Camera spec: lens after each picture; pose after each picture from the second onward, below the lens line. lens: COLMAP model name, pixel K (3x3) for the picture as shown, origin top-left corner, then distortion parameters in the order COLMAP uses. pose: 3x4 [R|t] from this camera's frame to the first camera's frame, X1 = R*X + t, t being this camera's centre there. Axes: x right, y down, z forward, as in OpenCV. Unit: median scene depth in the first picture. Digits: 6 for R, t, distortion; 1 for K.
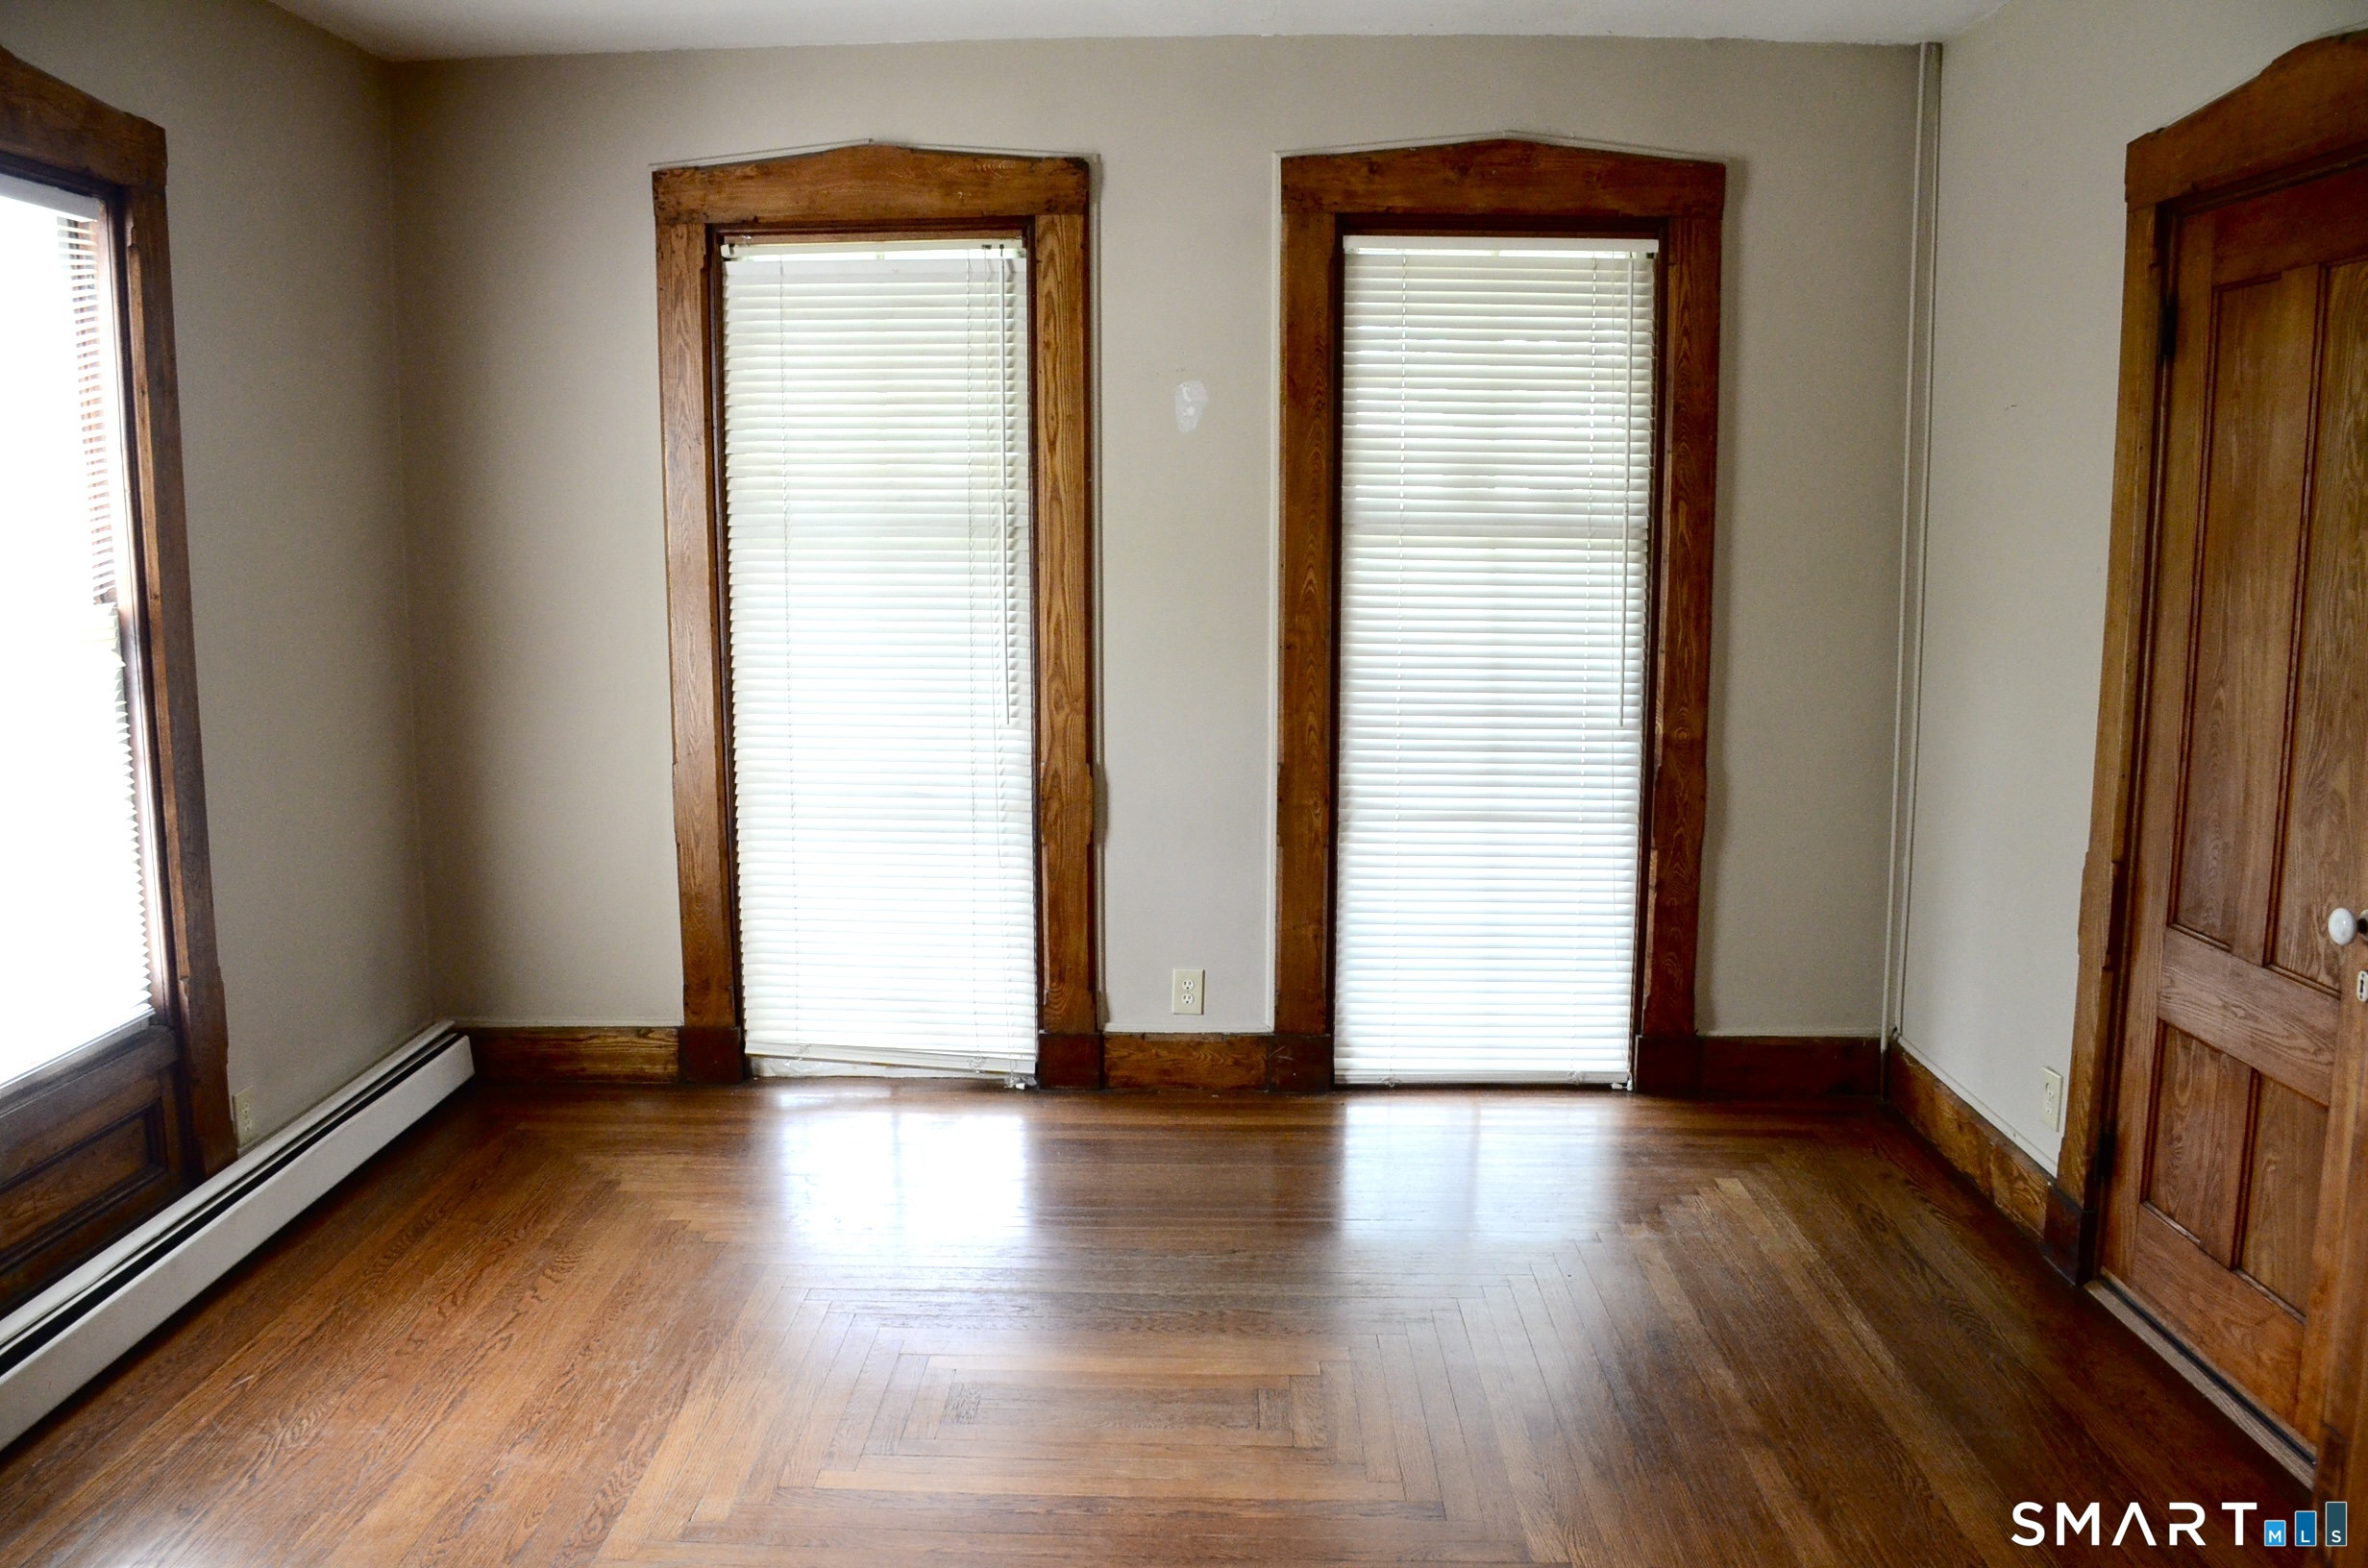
lens RADIAL K [[1846.4, 0, 1178.4], [0, 1846.4, 803.0], [0, 0, 1]] dist [-0.121386, -0.001923]
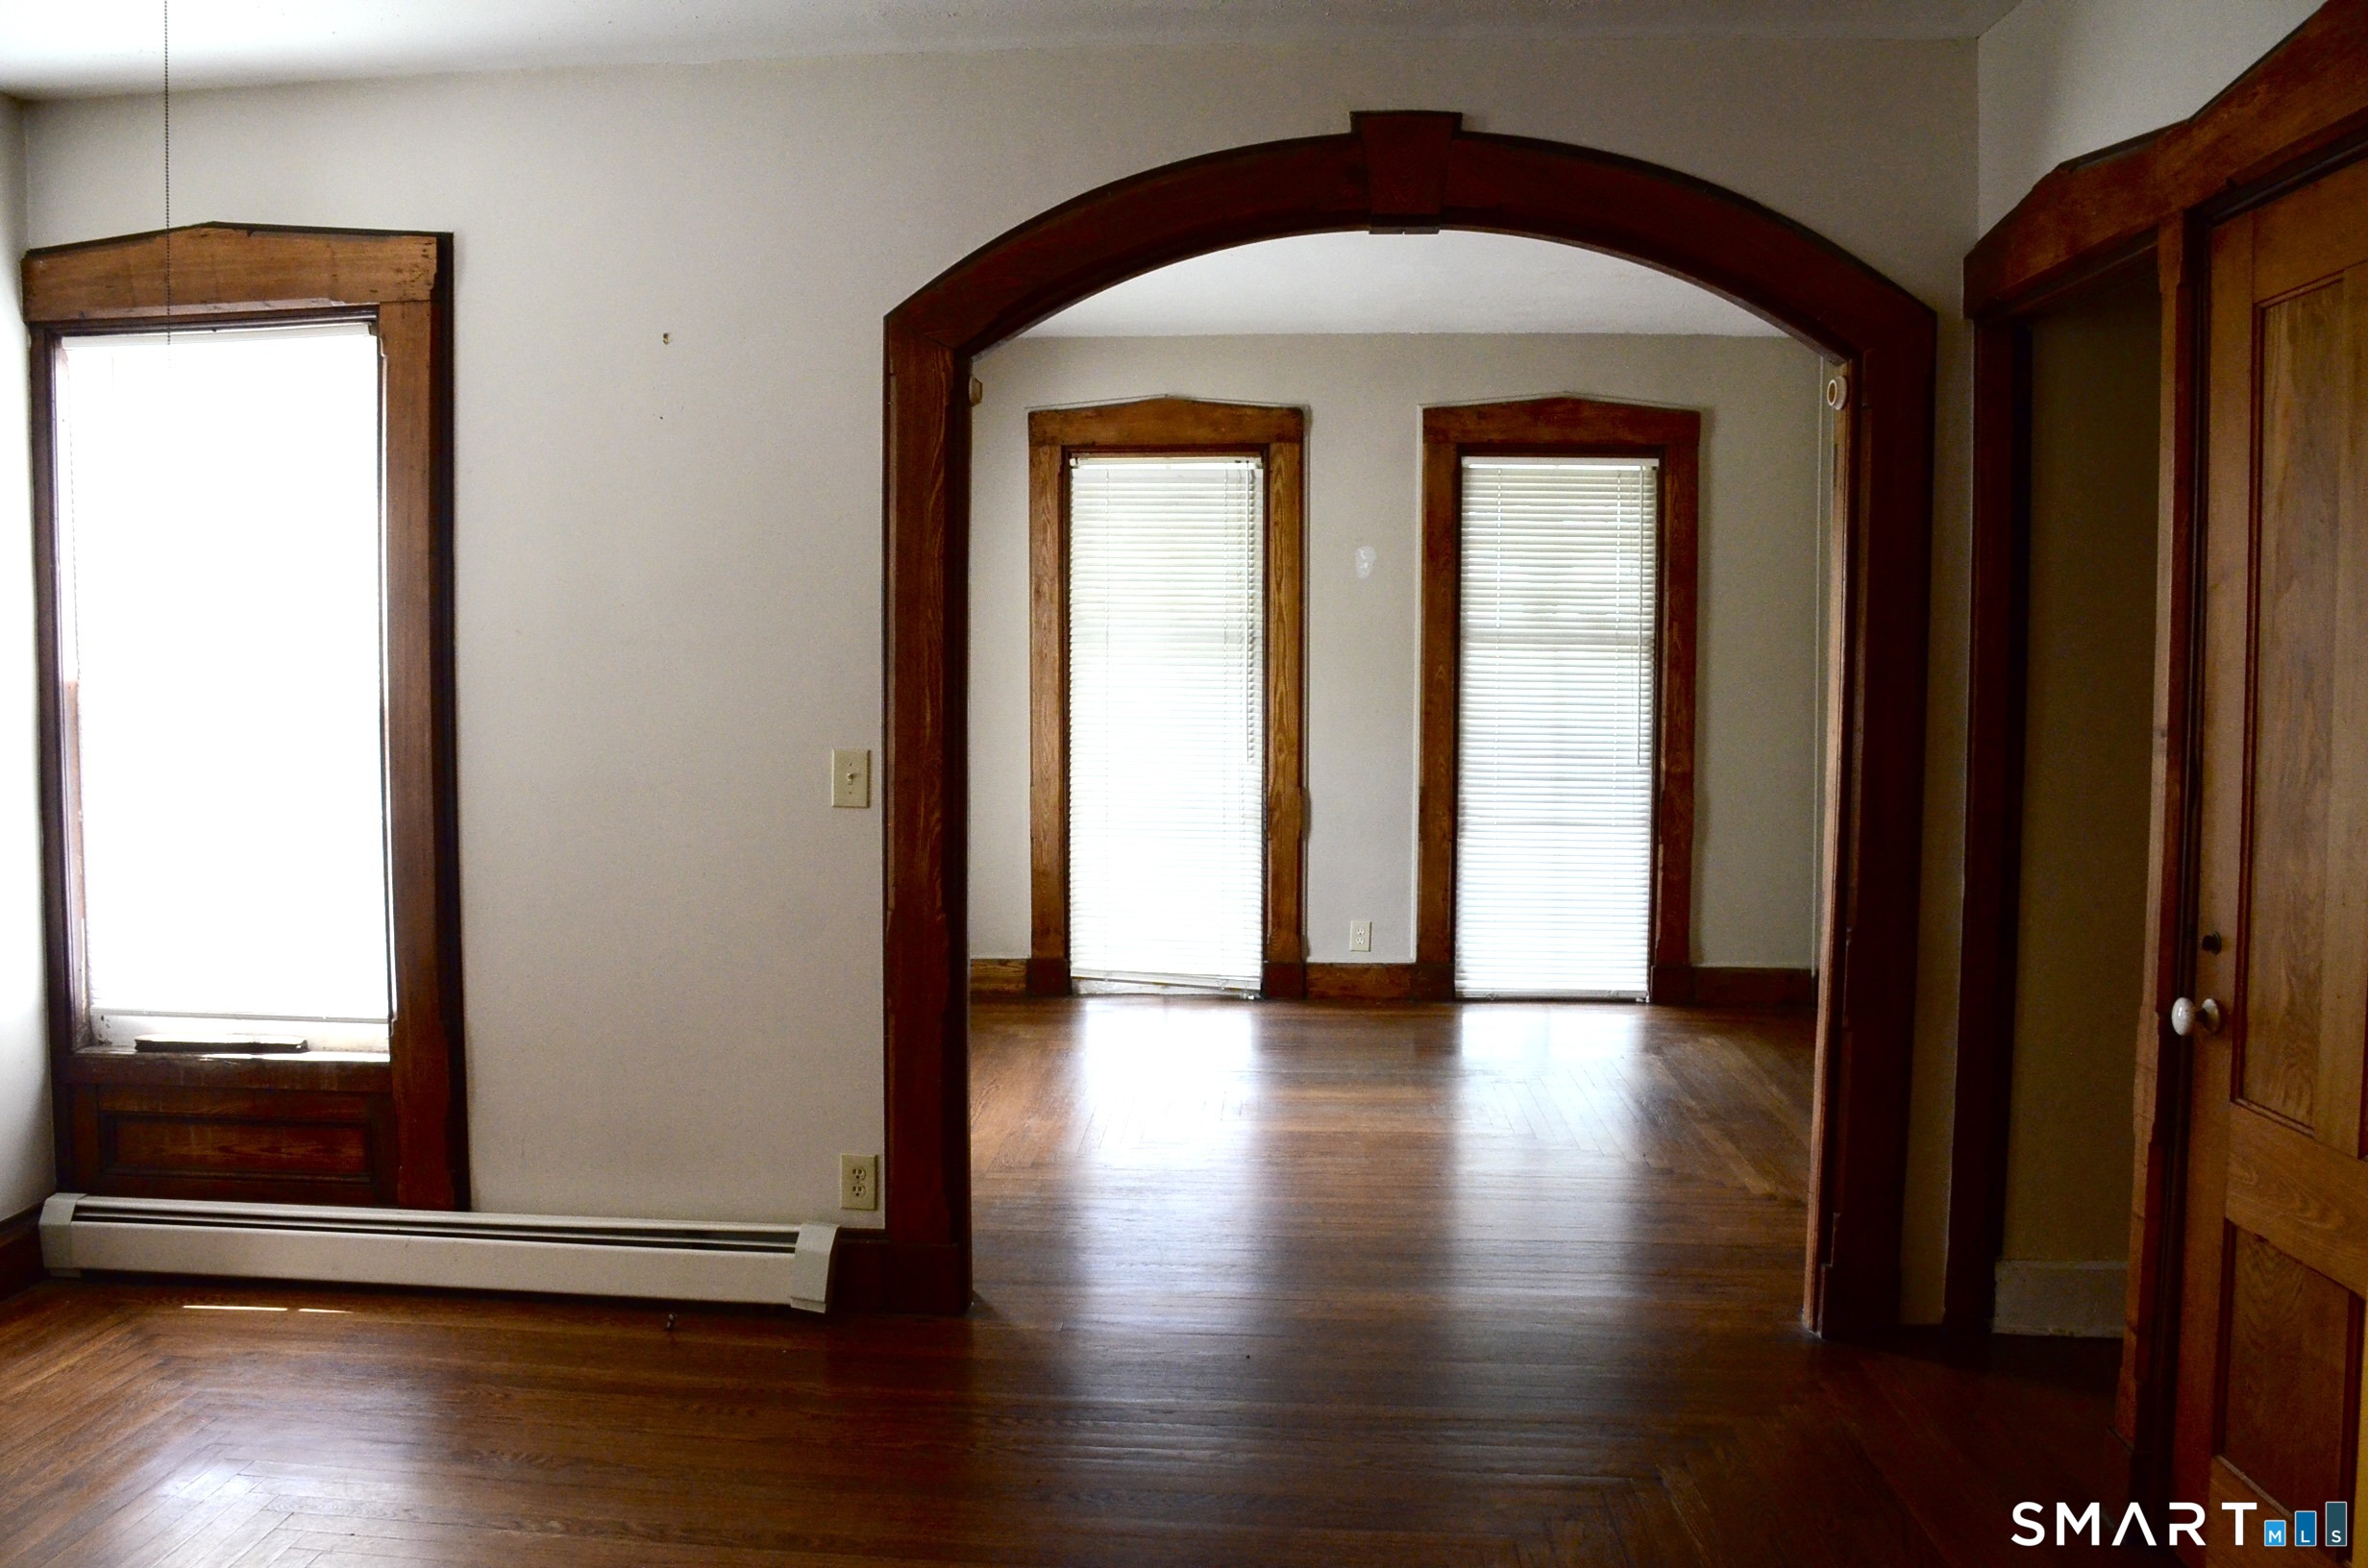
lens RADIAL K [[1846.4, 0, 1188.5], [0, 1846.4, 771.7], [0, 0, 1]] dist [-0.121386, -0.001923]
pose [[0.999621, 0.005135, -0.027053, -0.101279], [-0.007270, 0.996814, -0.079432, 0.092009], [0.026559, 0.079599, 0.996473, -0.574205]]
